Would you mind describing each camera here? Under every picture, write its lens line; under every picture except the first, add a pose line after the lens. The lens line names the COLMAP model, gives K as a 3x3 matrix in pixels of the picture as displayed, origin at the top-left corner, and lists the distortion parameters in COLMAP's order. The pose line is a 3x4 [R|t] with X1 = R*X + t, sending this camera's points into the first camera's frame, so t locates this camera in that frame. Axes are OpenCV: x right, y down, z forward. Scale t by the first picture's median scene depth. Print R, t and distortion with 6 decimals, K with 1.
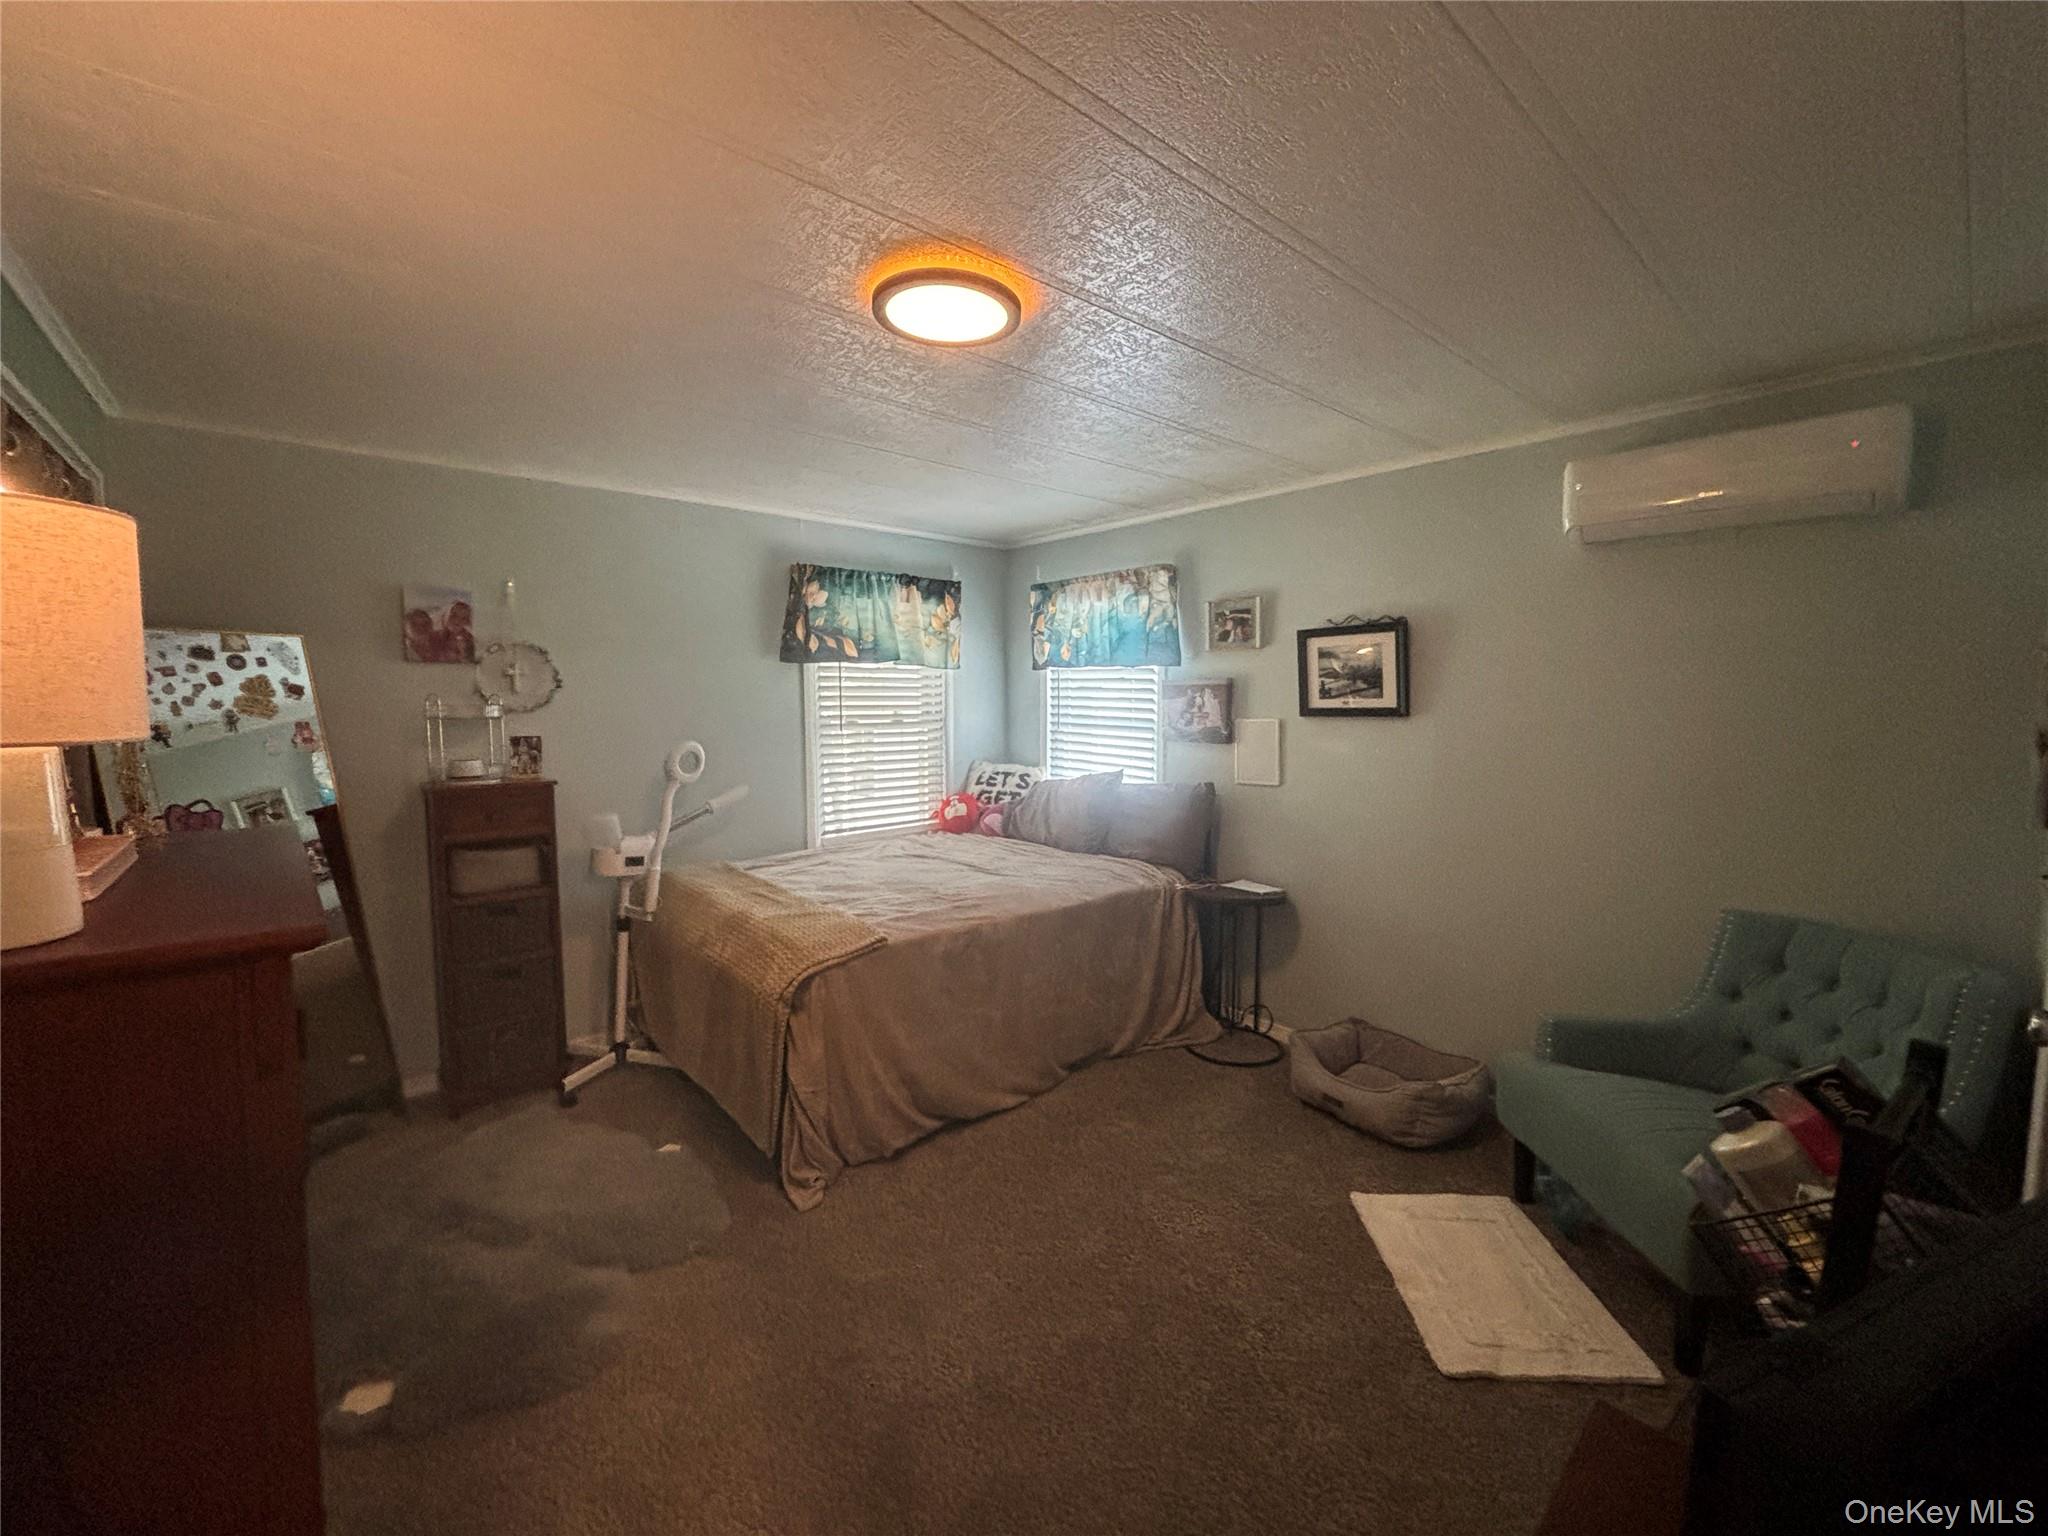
lens RADIAL K [[830.0, 0, 1021.1], [0, 830.0, 773.4], [0, 0, 1]] dist [-0.000474, 0.000461]
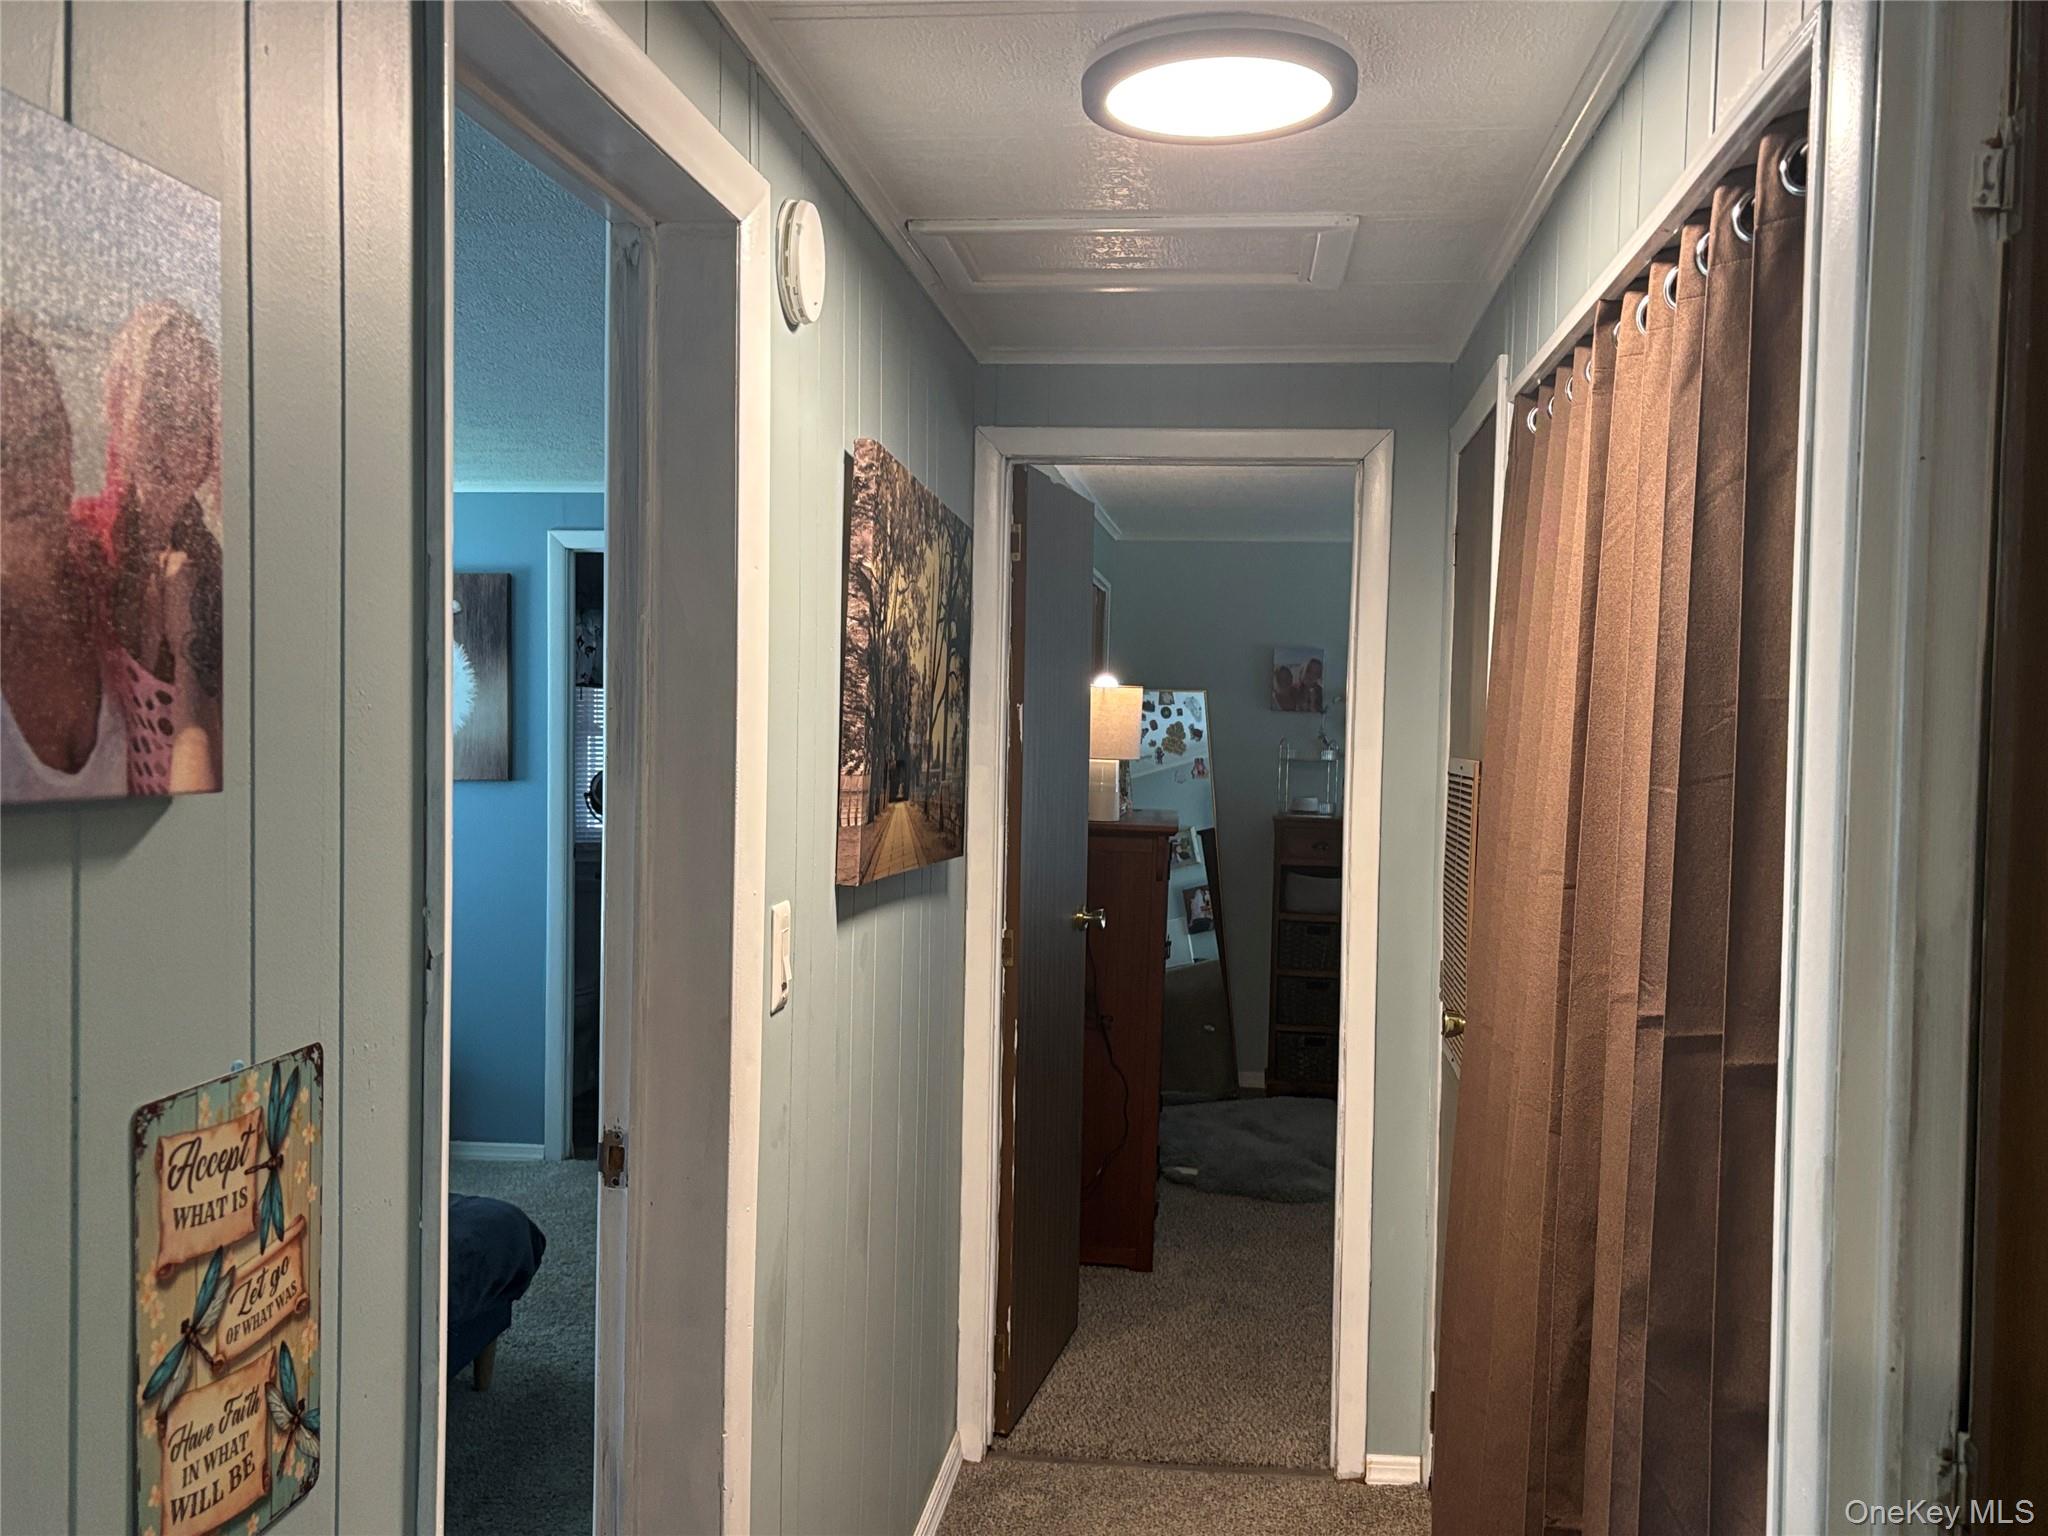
lens RADIAL K [[1855.0, 0, 1031.8], [0, 1855.0, 775.6], [0, 0, 1]] dist [0.042990, -0.023439]
pose [[0.676023, 0.038952, -0.735850, 1.083877], [-0.092720, 0.995162, -0.032503, 0.082469], [0.731024, 0.090201, 0.676364, -1.141533]]
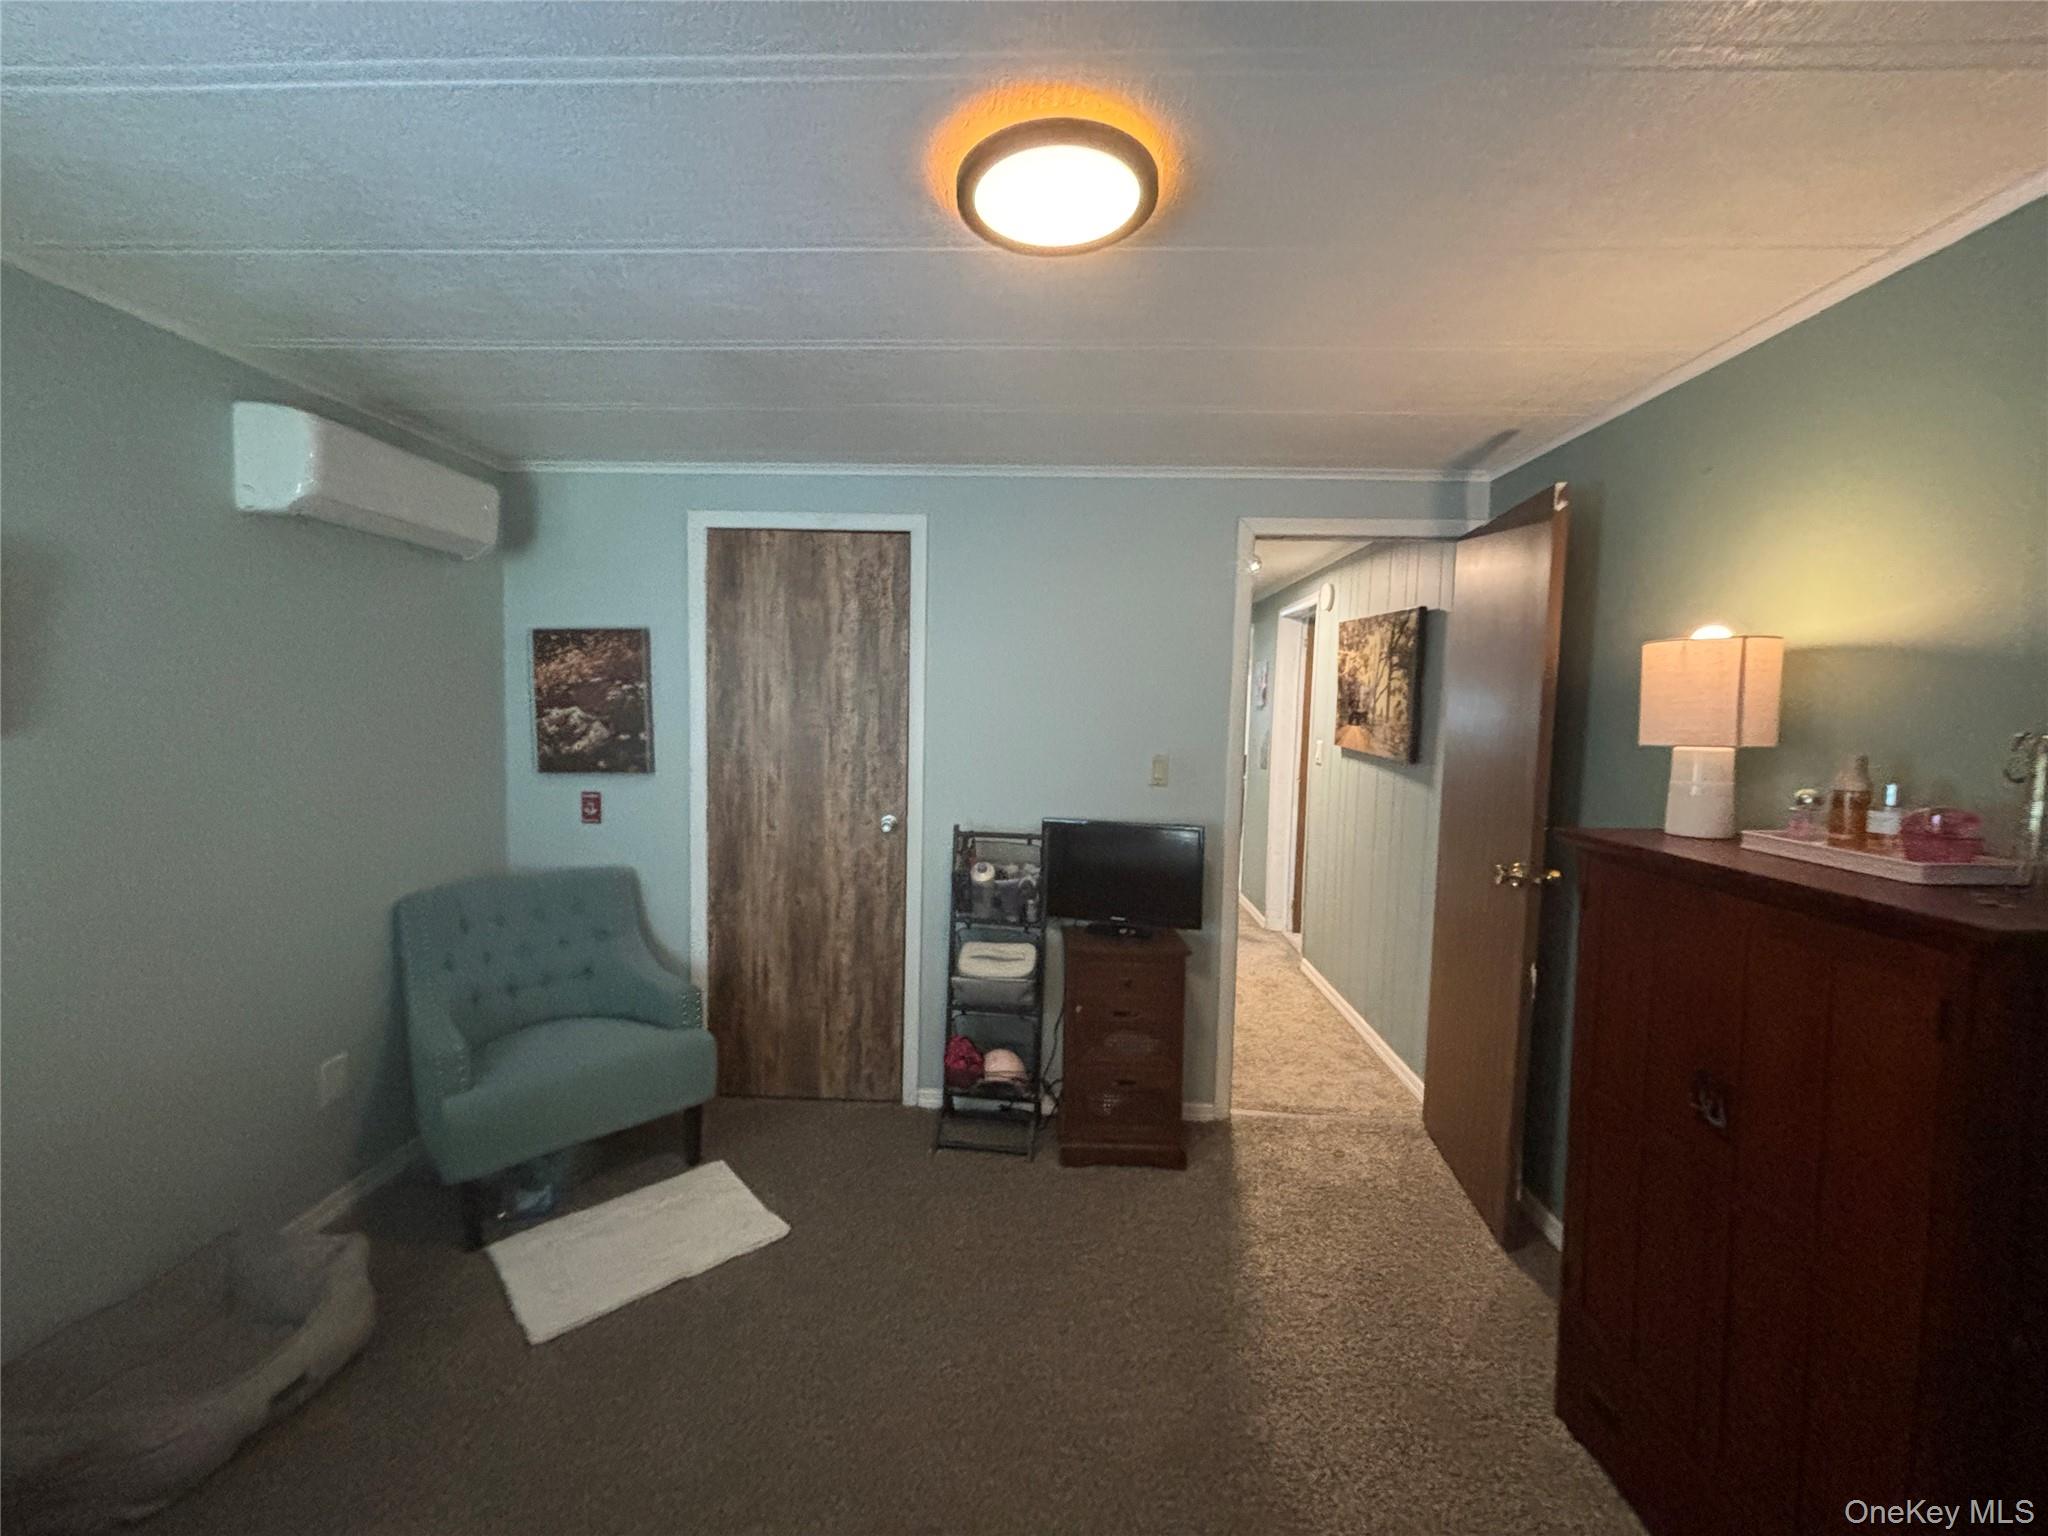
lens RADIAL K [[830.0, 0, 1020.0], [0, 830.0, 760.6], [0, 0, 1]] dist [-0.000474, 0.000461]
pose [[-0.723512, -0.067079, 0.687045, -0.399337], [0.042894, 0.988976, 0.141729, -0.110853], [-0.688978, 0.132013, -0.712658, 1.092851]]
